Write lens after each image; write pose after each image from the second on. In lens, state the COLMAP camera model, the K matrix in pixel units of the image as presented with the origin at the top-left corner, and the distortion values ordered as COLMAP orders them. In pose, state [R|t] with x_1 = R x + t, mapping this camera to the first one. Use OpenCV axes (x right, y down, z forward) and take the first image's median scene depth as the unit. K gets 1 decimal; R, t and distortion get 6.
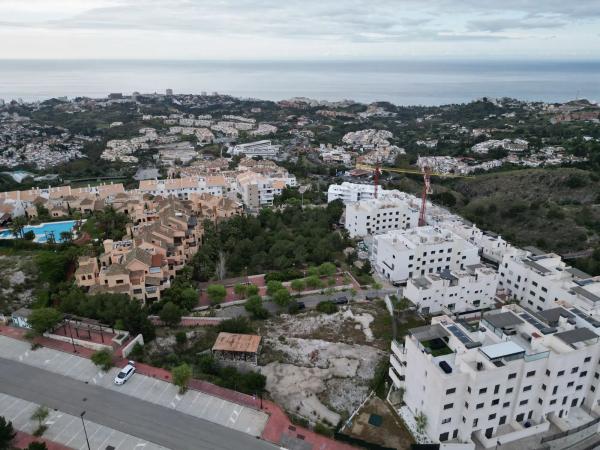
lens RADIAL K [[419.6, 0, 300.0], [0, 419.6, 225.0], [0, 0, 1]] dist [0.072029, -0.069038]
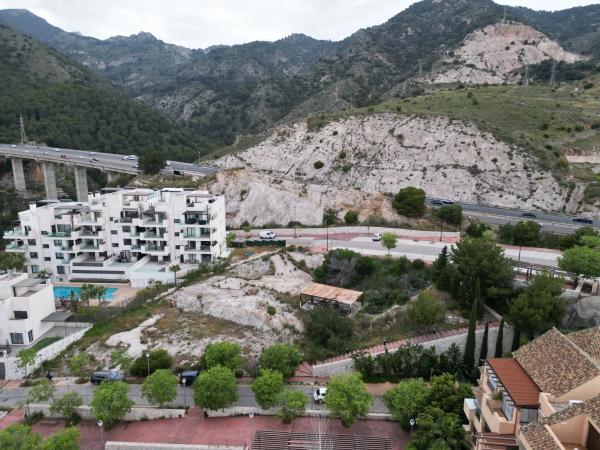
lens RADIAL K [[419.6, 0, 300.0], [0, 419.6, 225.0], [0, 0, 1]] dist [0.072029, -0.069038]
pose [[-0.934682, -0.082753, 0.345718, -0.233457], [0.127860, 0.829181, 0.544161, -0.181055], [-0.331694, 0.552821, -0.764440, 1.016447]]
